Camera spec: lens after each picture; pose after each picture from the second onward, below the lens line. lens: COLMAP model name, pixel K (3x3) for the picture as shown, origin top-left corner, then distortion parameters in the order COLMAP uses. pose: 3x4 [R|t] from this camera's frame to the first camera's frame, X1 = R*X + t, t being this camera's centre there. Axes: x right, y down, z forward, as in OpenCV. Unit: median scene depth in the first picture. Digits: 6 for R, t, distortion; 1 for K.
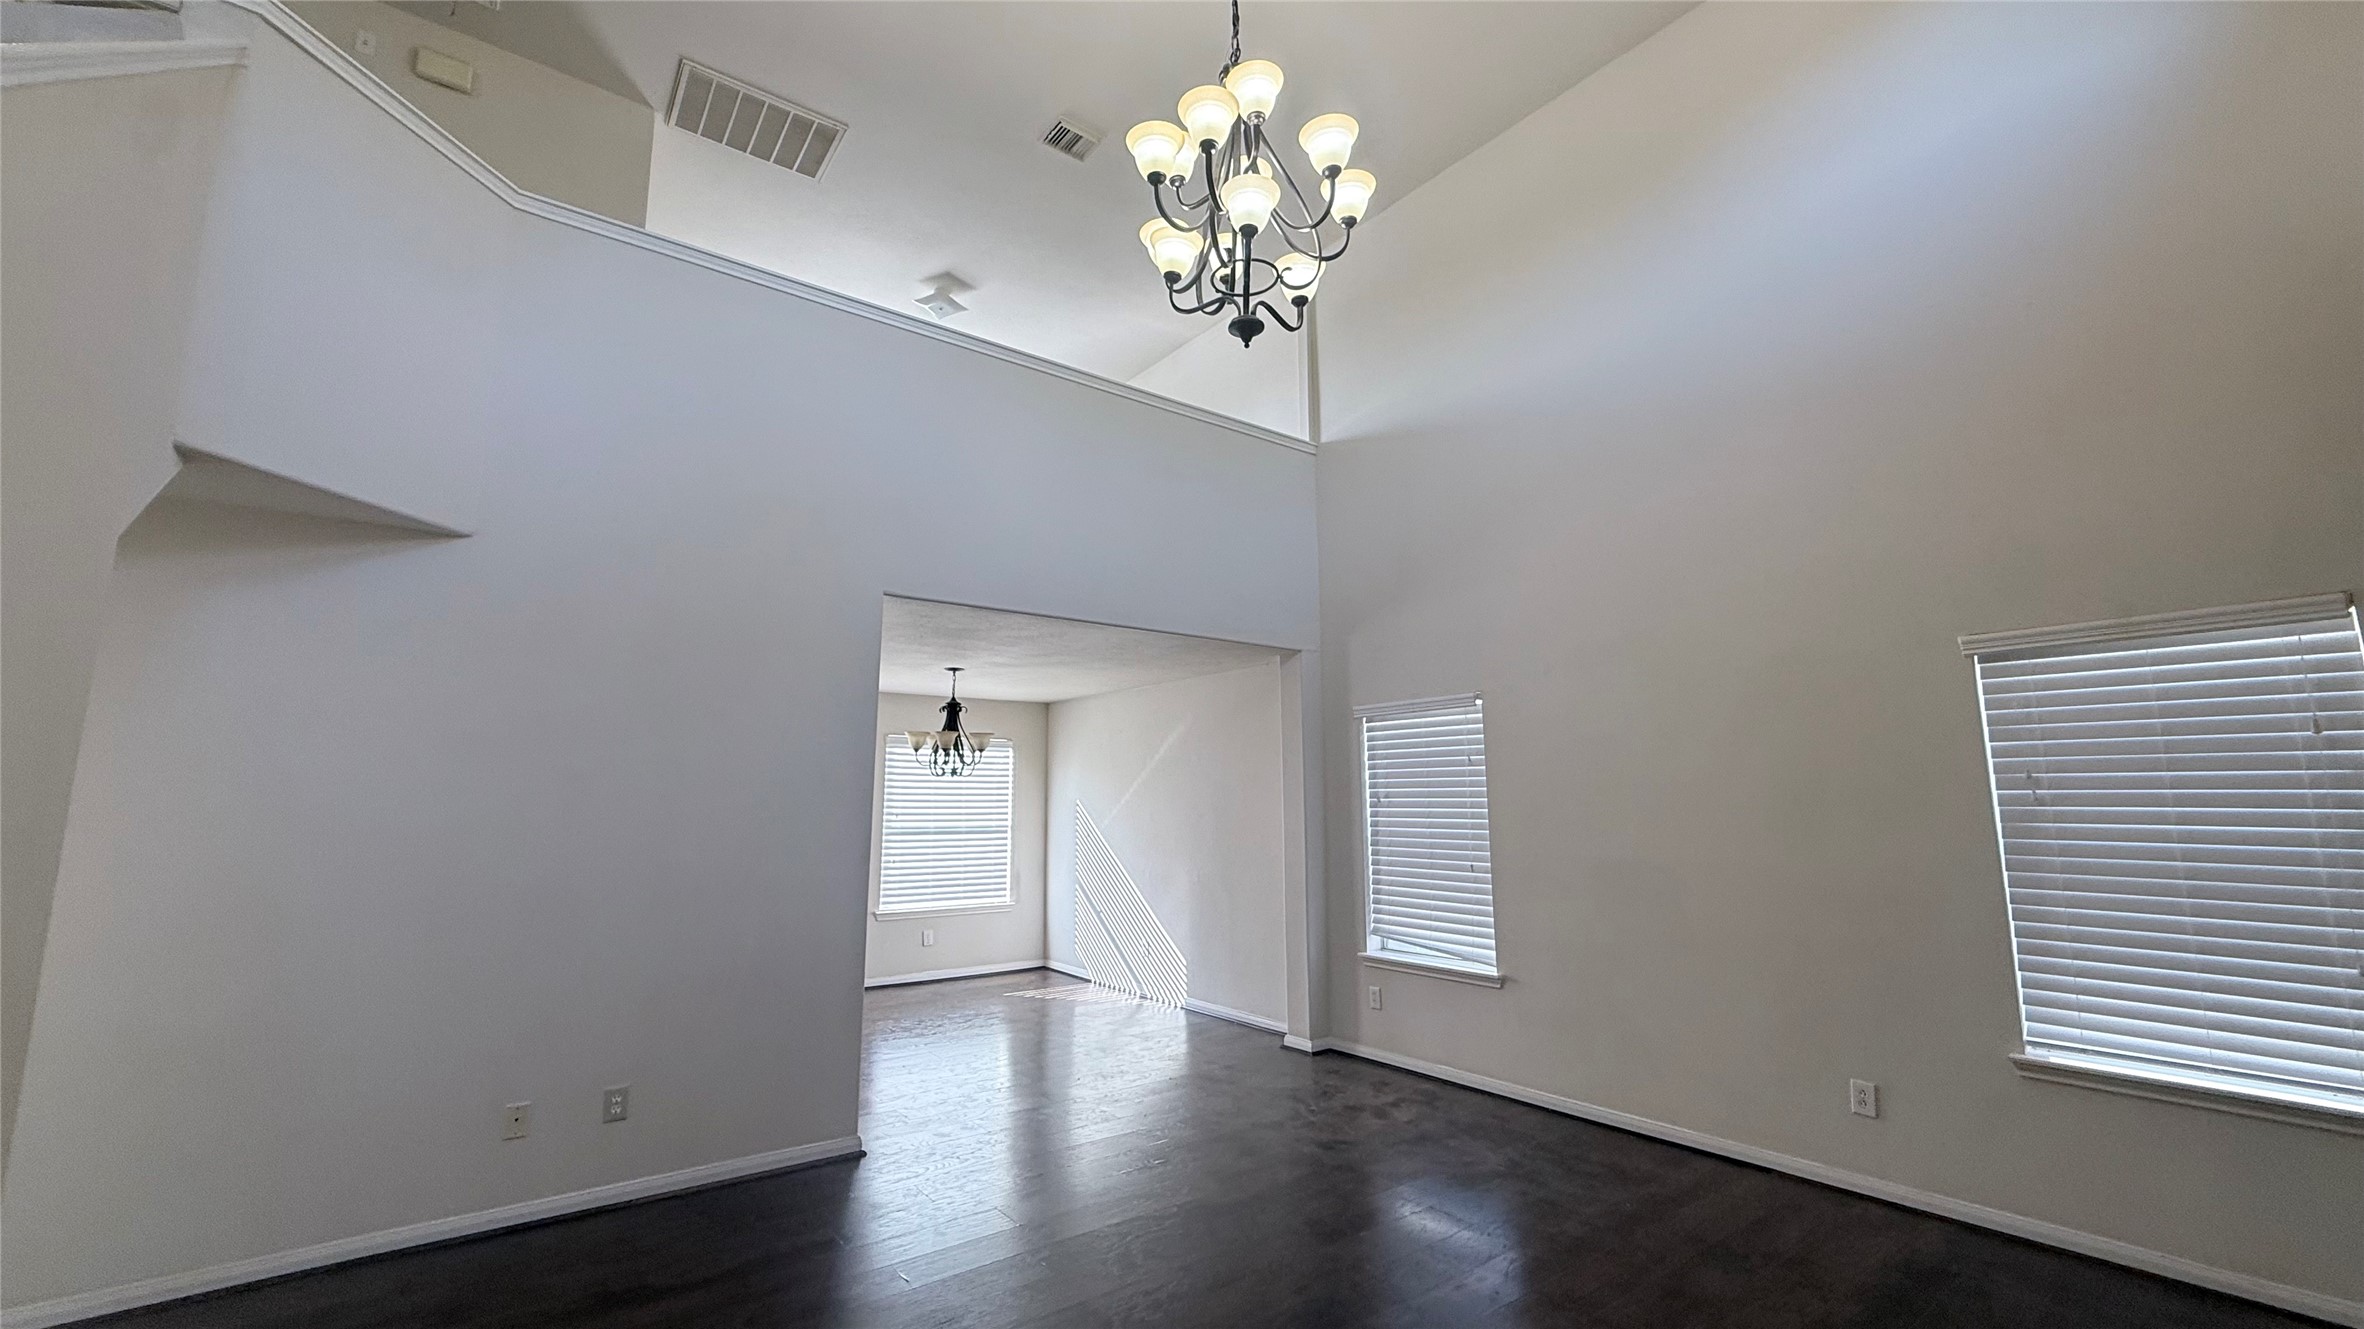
lens RADIAL K [[932.8, 0, 1192.5], [0, 932.8, 659.5], [0, 0, 1]] dist [0.003018, -0.000001]
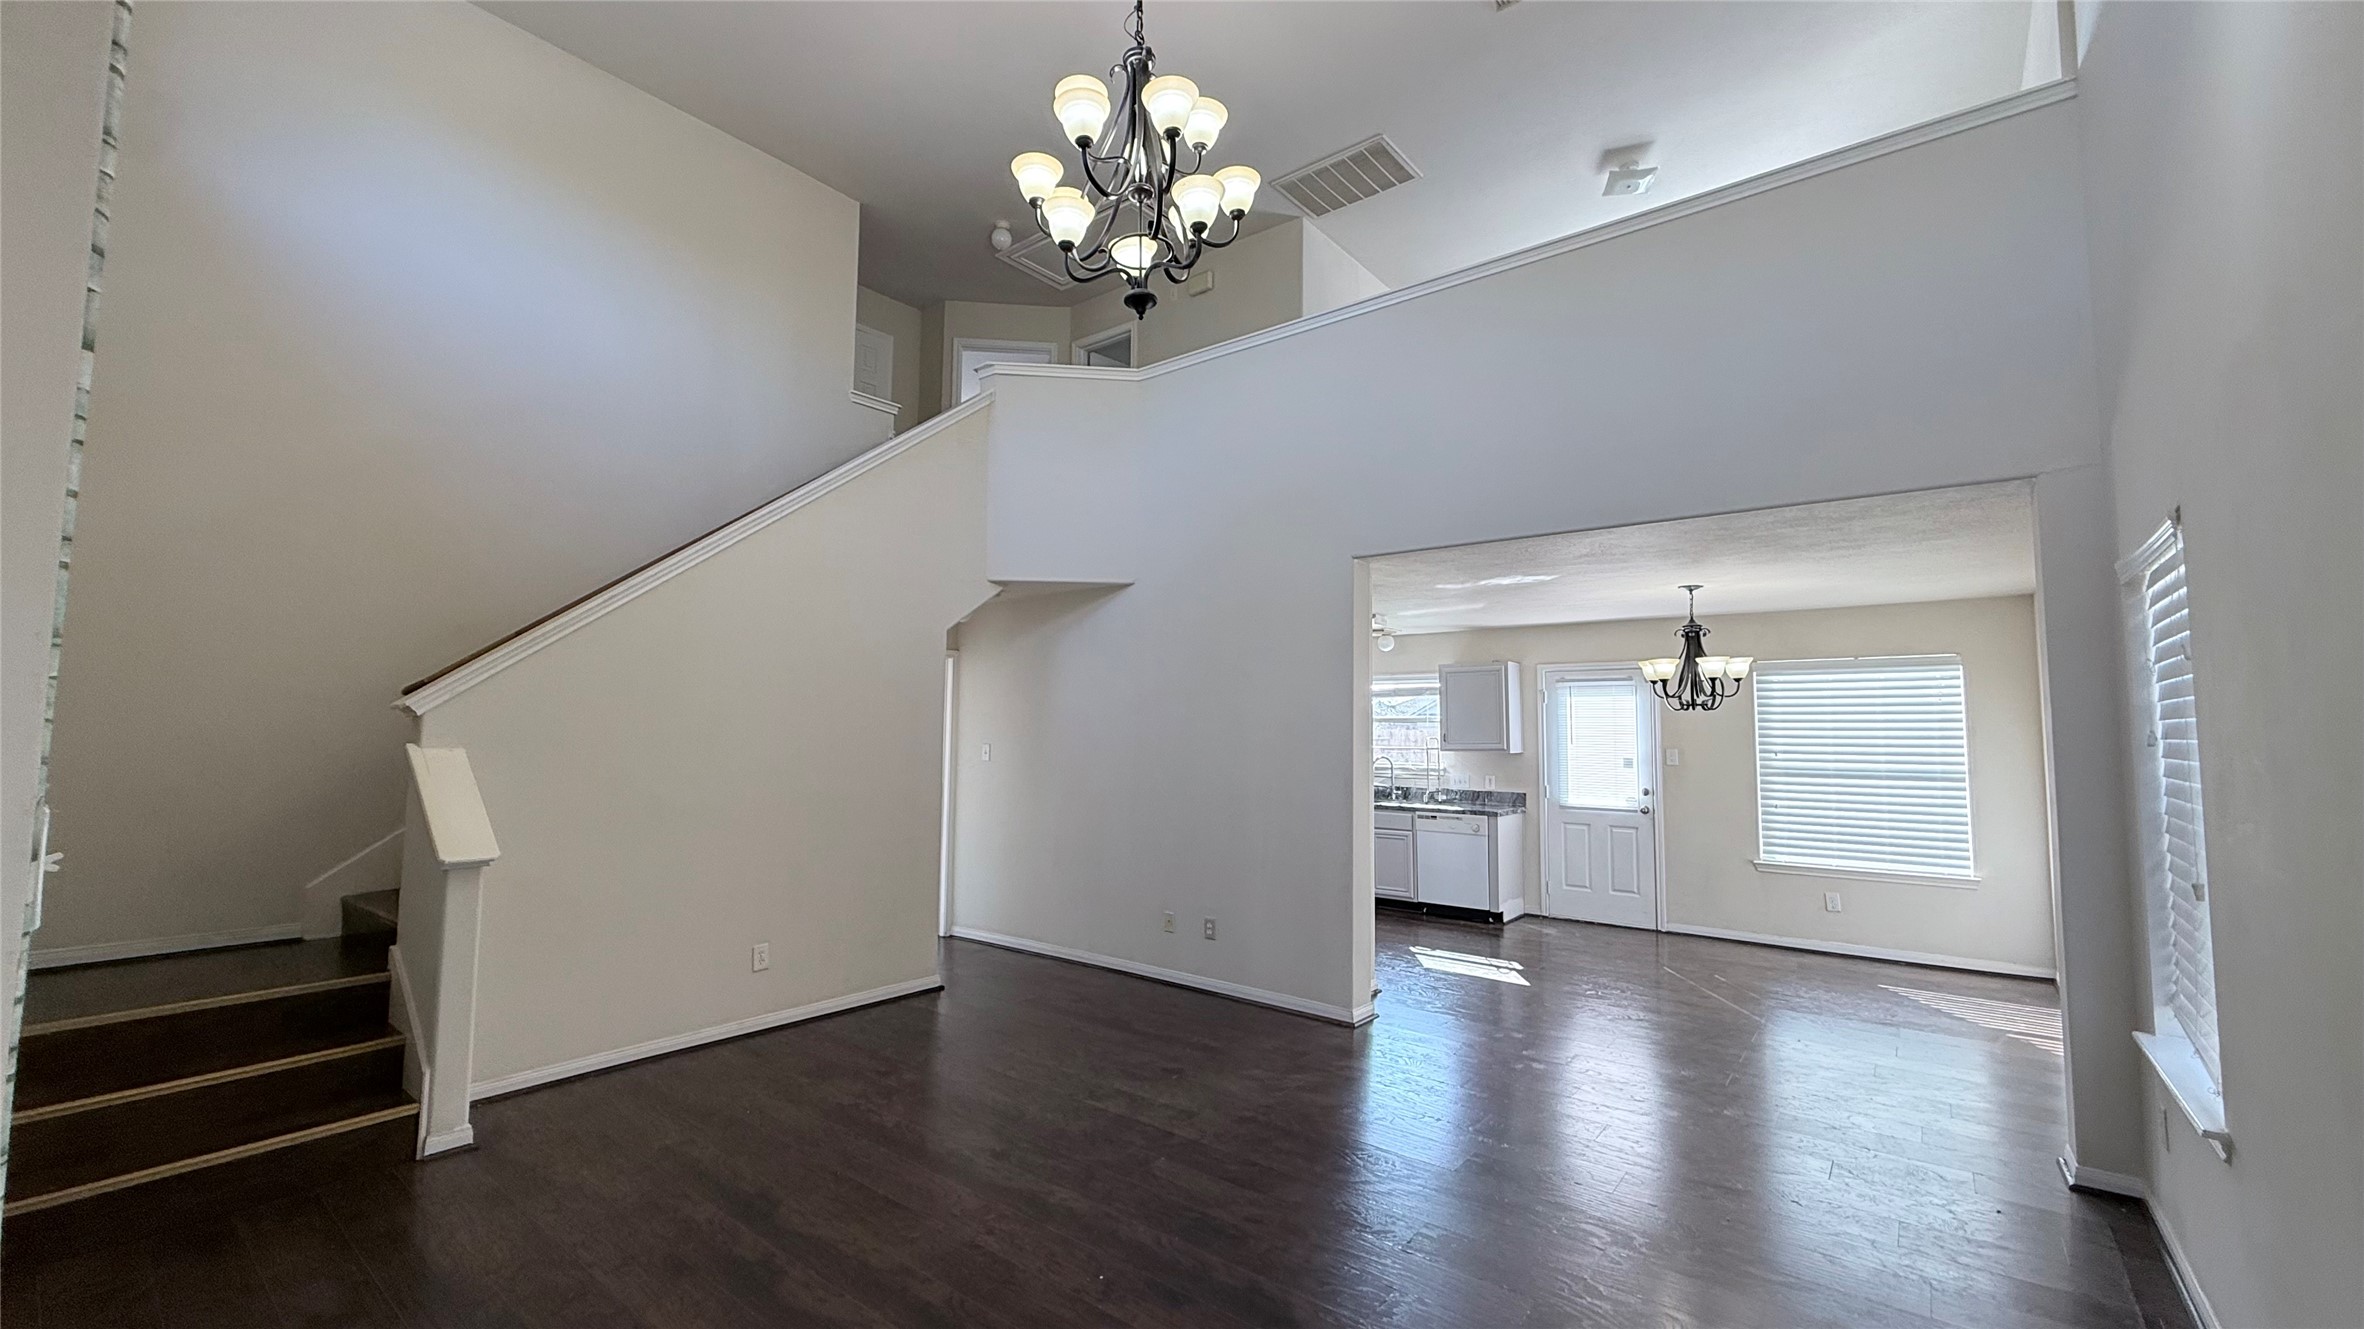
lens RADIAL K [[932.8, 0, 1182.1], [0, 932.8, 664.7], [0, 0, 1]] dist [0.003018, -0.000001]
pose [[0.243734, -0.070252, -0.967294, 0.474607], [0.142207, 0.989182, -0.036009, 0.047213], [0.959360, -0.128779, 0.251087, 0.325224]]
